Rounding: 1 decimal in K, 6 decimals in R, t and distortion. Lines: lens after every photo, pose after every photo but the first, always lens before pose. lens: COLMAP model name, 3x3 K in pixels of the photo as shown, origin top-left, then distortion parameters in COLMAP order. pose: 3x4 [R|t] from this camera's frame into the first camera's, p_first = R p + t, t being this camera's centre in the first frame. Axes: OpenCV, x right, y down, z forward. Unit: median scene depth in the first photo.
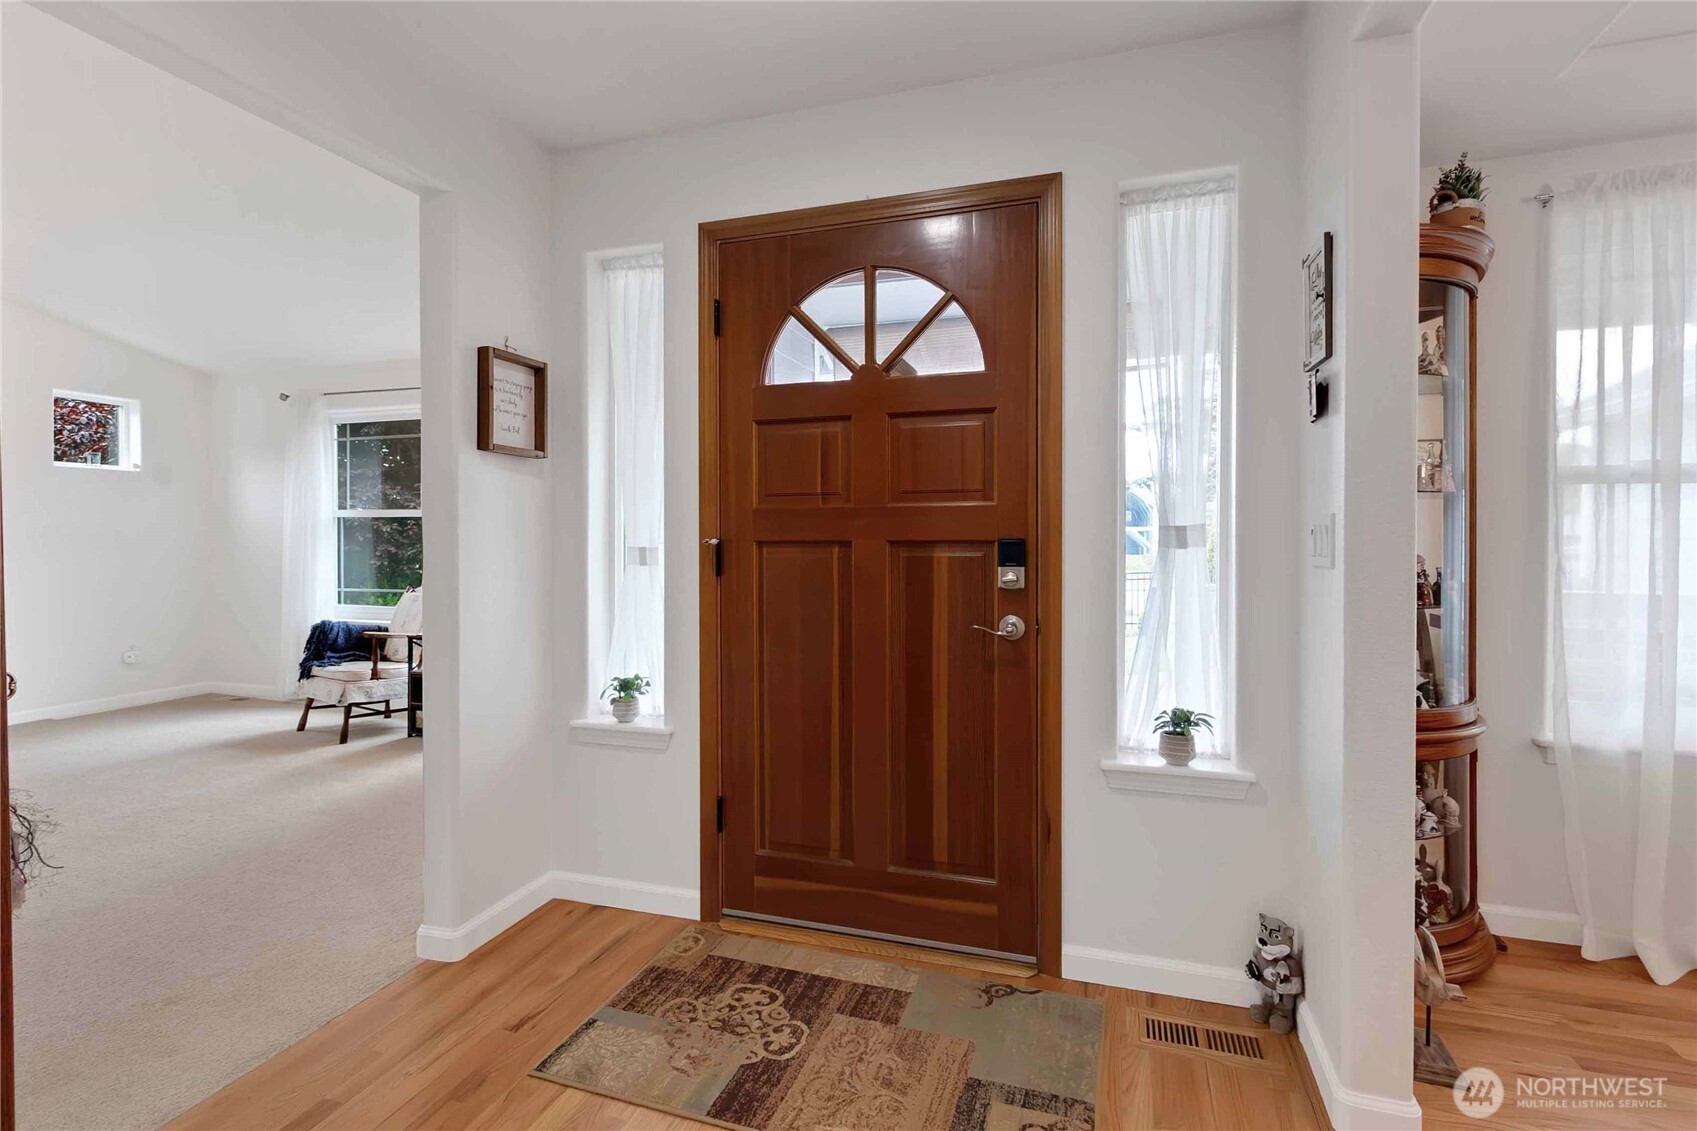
lens RADIAL K [[829.6, 0, 845.4], [0, 829.6, 544.3], [0, 0, 1]] dist [0.026864, -0.000410]
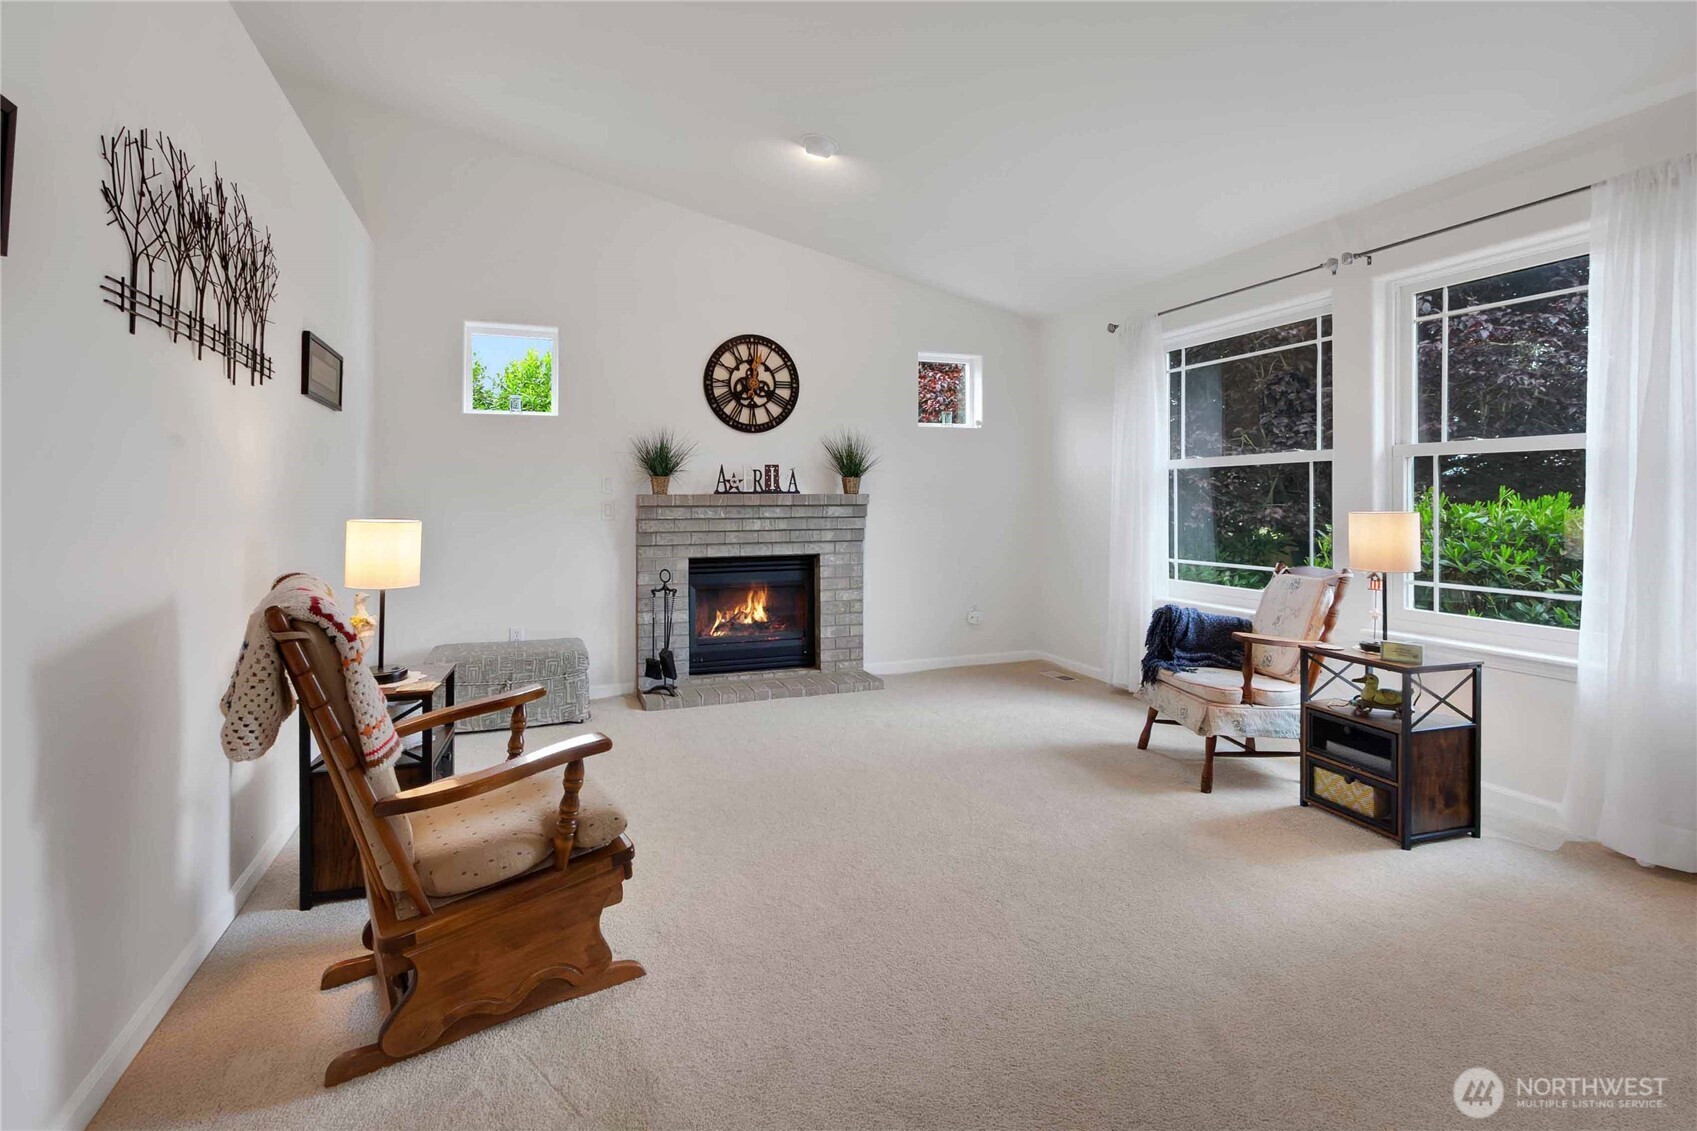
lens RADIAL K [[791.9, 0, 832.5], [0, 791.9, 549.8], [0, 0, 1]] dist [0.013923, -0.000708]
pose [[0.637811, 0.034835, -0.769405, -0.281149], [0.010562, 0.998487, 0.053963, 0.000106], [0.770121, -0.042544, 0.636478, 0.333267]]
